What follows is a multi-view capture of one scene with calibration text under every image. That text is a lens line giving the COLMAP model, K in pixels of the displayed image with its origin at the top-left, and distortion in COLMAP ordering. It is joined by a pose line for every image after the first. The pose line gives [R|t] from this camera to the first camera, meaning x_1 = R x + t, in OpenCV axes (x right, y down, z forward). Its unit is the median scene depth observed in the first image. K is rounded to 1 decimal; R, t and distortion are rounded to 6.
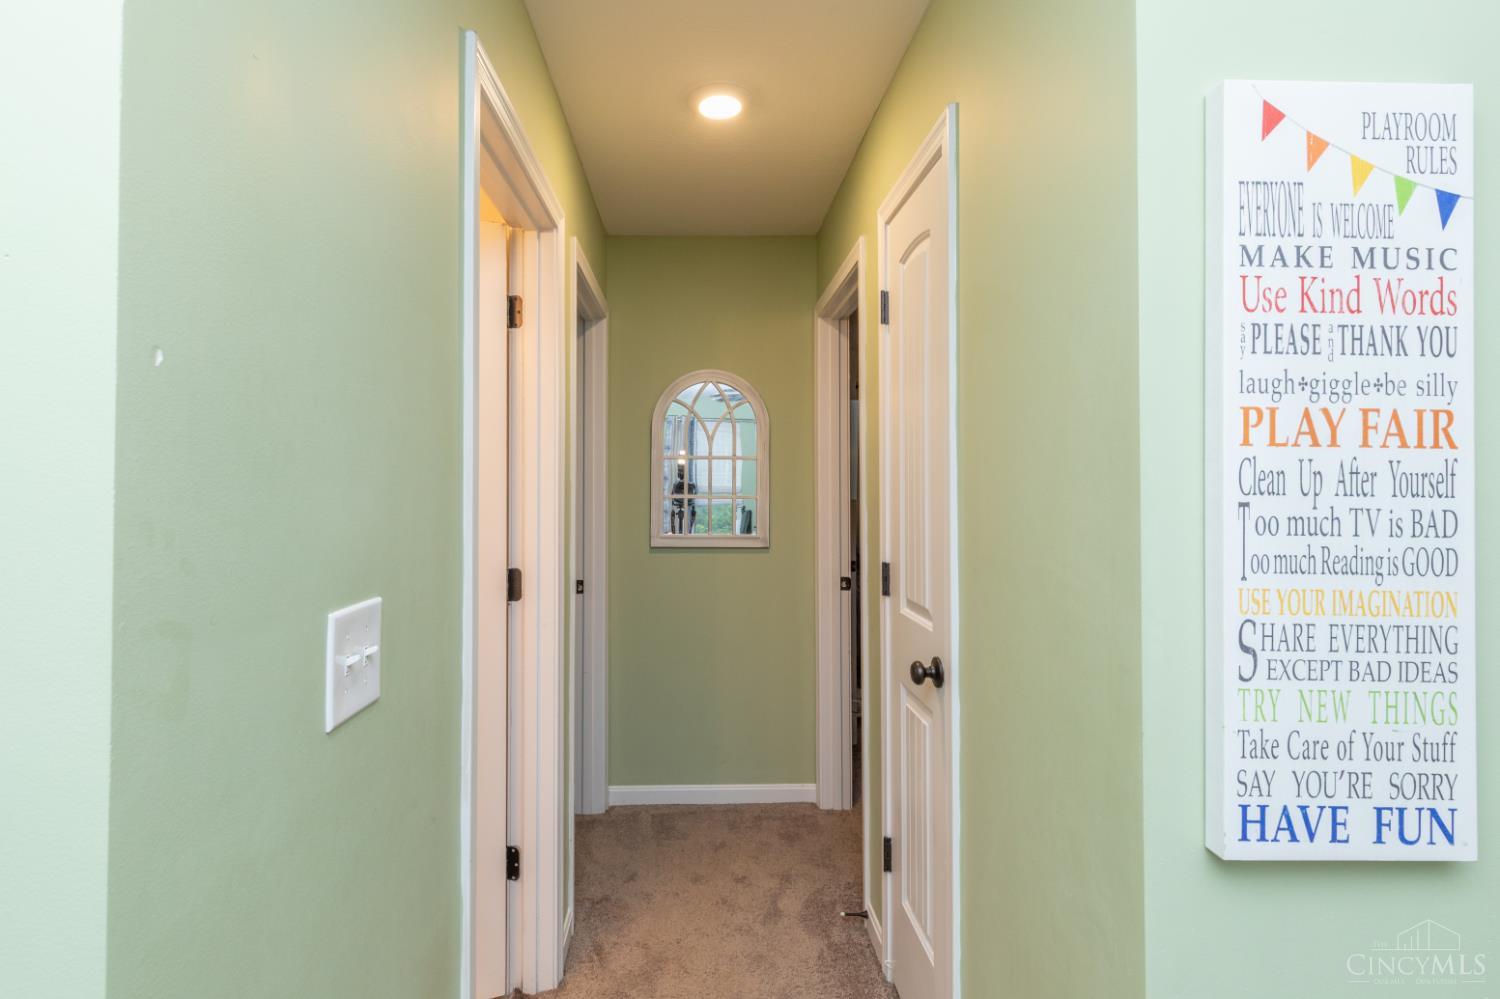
lens RADIAL K [[706.1, 0, 751.1], [0, 706.1, 489.6], [0, 0, 1]] dist [0.008701, 0.000507]
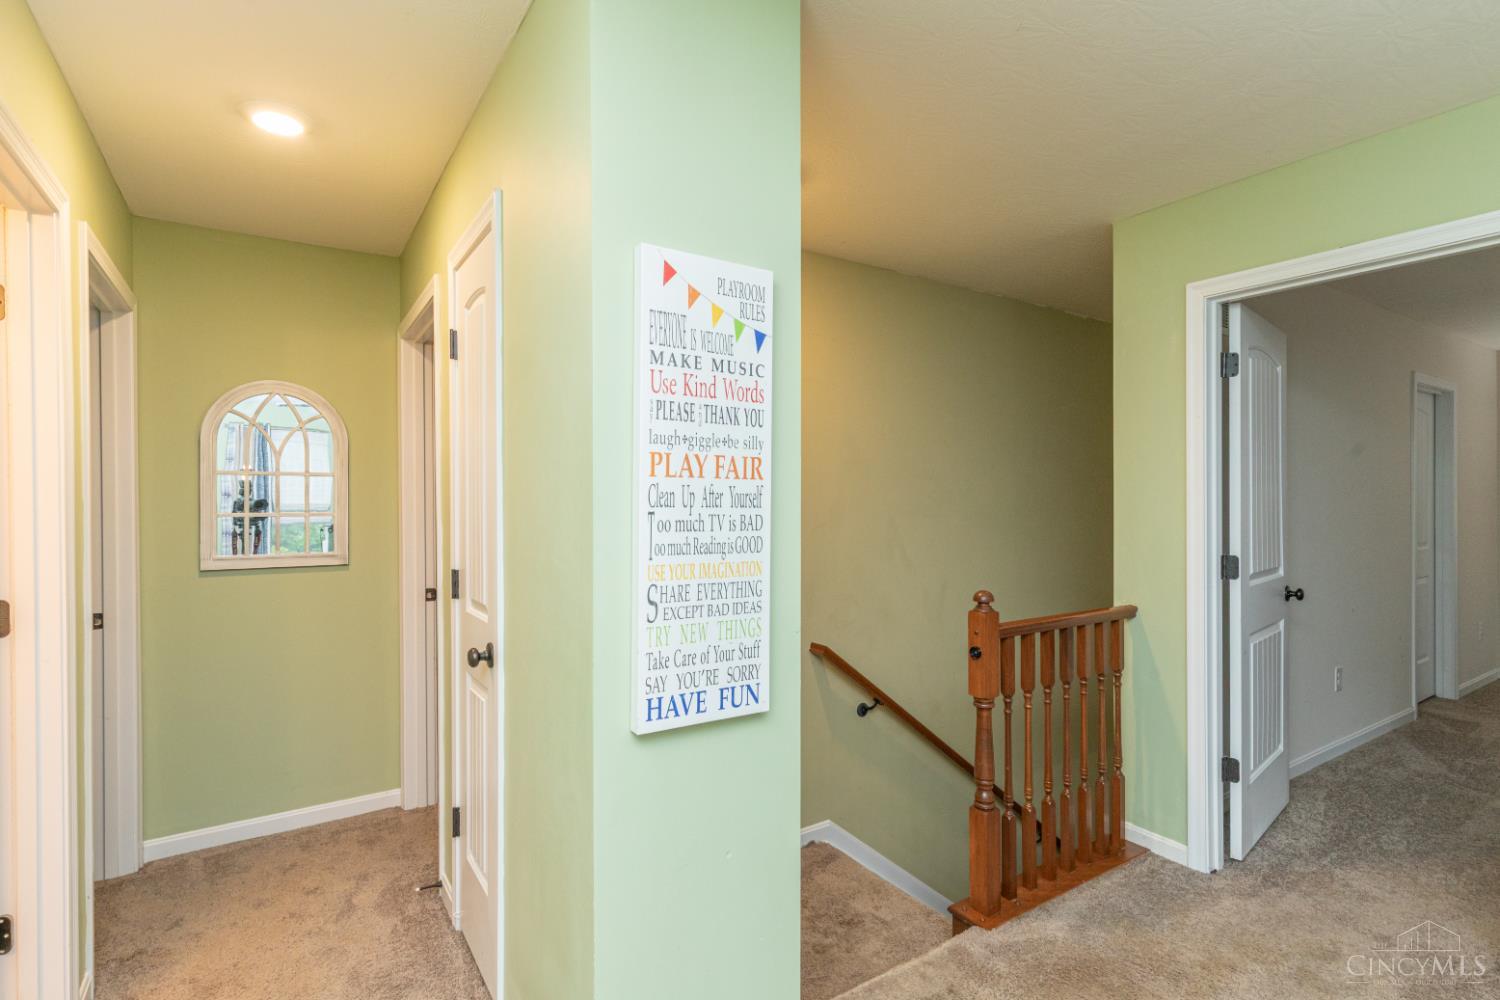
lens RADIAL K [[706.1, 0, 742.9], [0, 706.1, 507.4], [0, 0, 1]] dist [0.008701, 0.000507]
pose [[0.875877, -0.010558, 0.482419, 0.056330], [0.008850, 0.999944, 0.005816, 0.000203], [-0.482453, -0.000825, 0.875921, -0.264216]]
